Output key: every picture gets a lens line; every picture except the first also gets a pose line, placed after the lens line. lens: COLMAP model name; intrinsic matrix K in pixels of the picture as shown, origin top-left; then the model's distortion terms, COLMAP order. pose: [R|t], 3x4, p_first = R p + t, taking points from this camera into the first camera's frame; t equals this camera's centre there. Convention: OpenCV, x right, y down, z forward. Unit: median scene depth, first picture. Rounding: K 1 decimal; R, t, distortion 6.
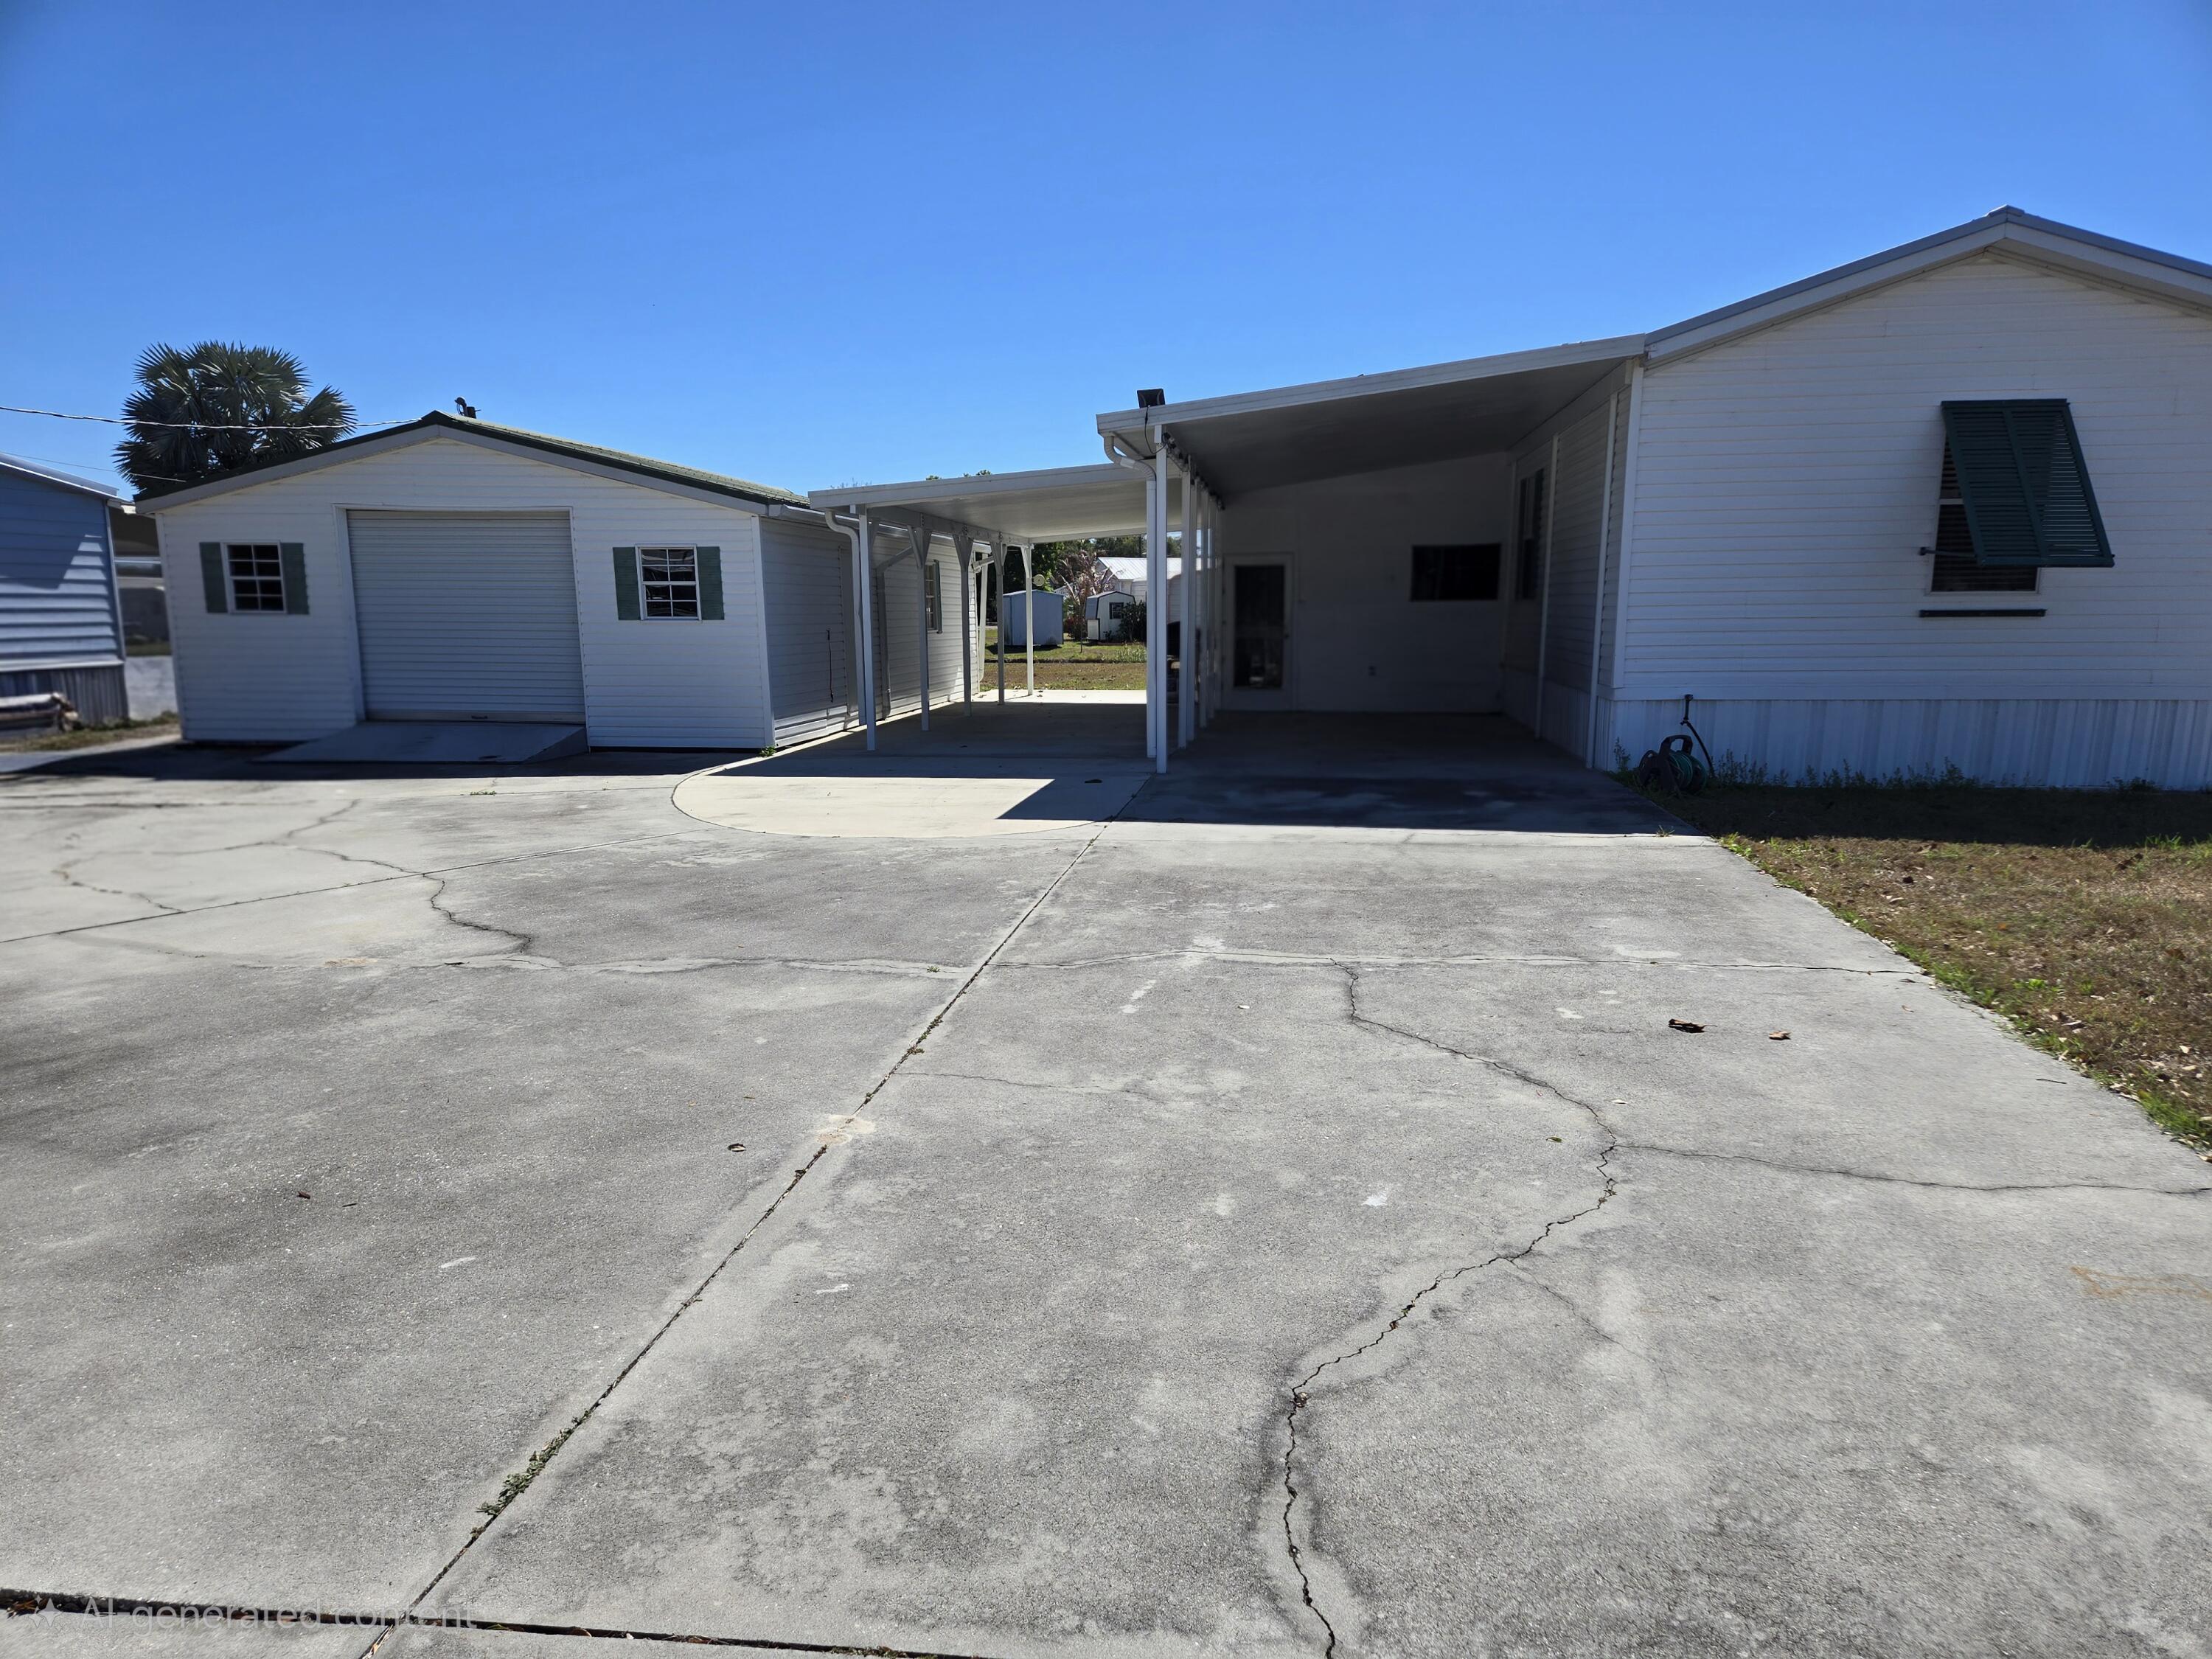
lens RADIAL K [[1457.5, 0, 1116.6], [0, 1457.5, 839.6], [0, 0, 1]] dist [0.073940, -0.060387]
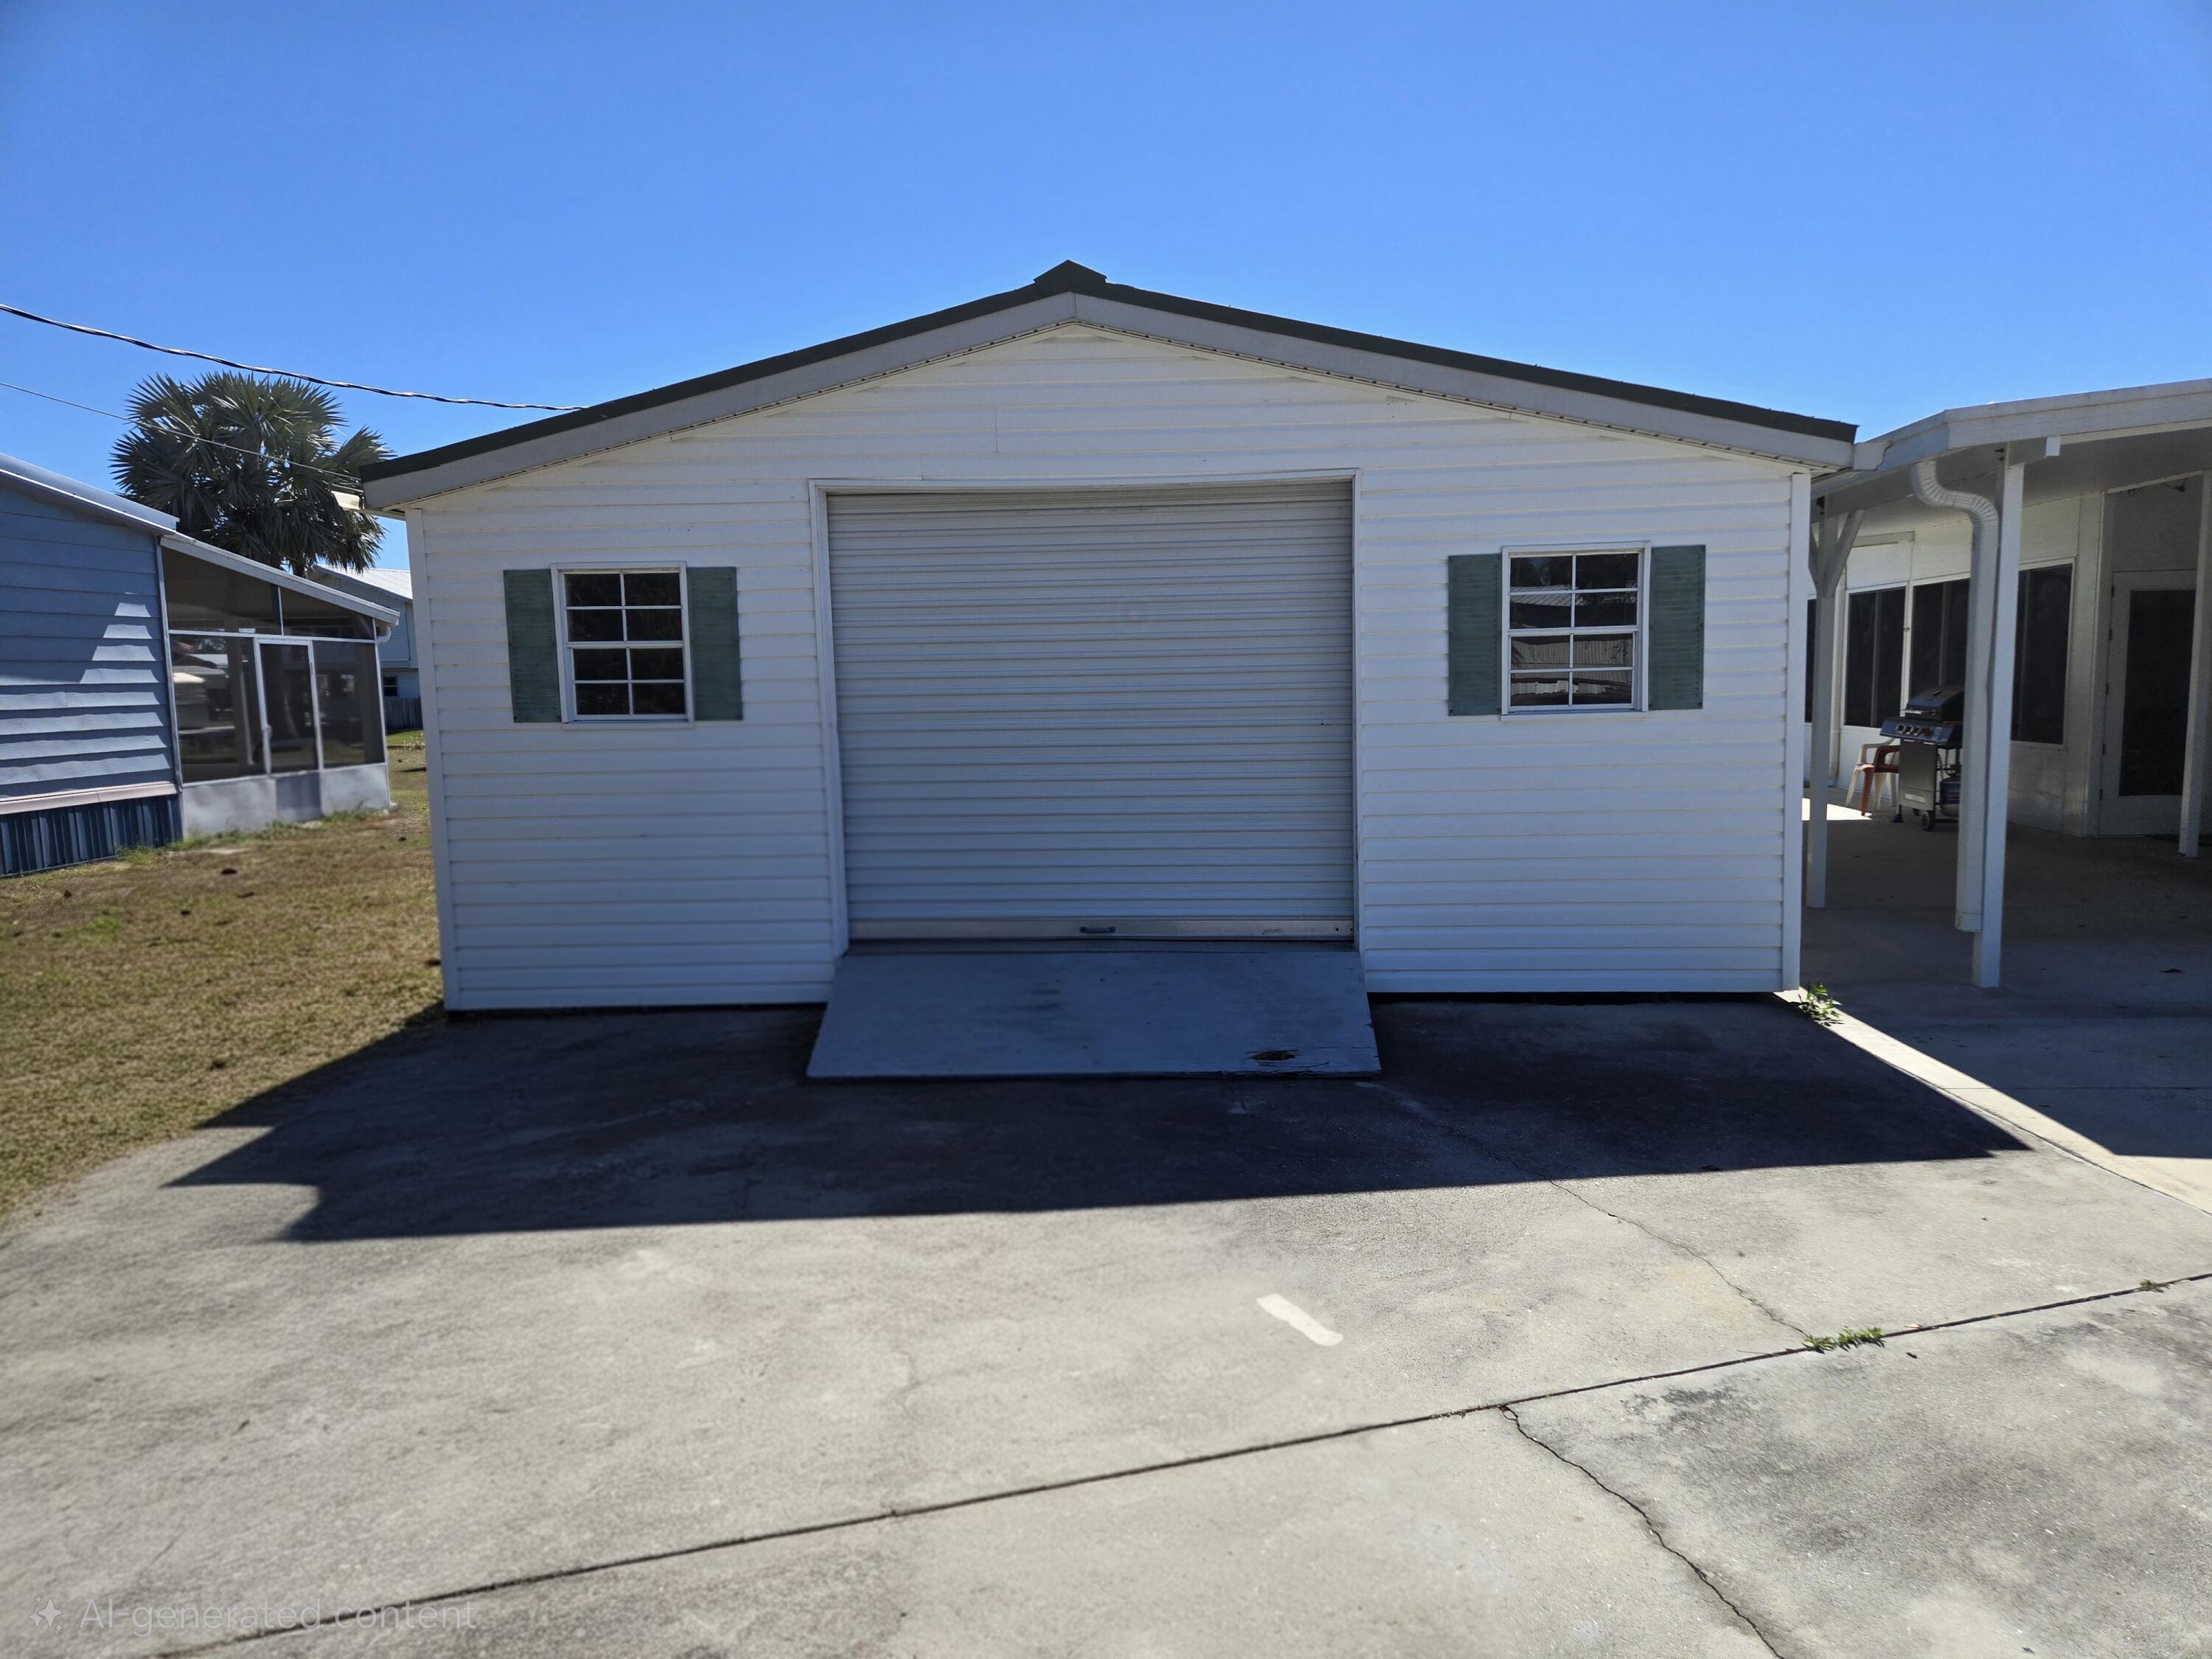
lens RADIAL K [[1426.4, 0, 1123.3], [0, 1426.4, 817.6], [0, 0, 1]] dist [0.066359, -0.048010]
pose [[0.998599, -0.024690, 0.046800, -0.546730], [0.027295, 0.998066, -0.055853, -0.114622], [-0.045330, 0.057053, 0.997342, 0.674796]]
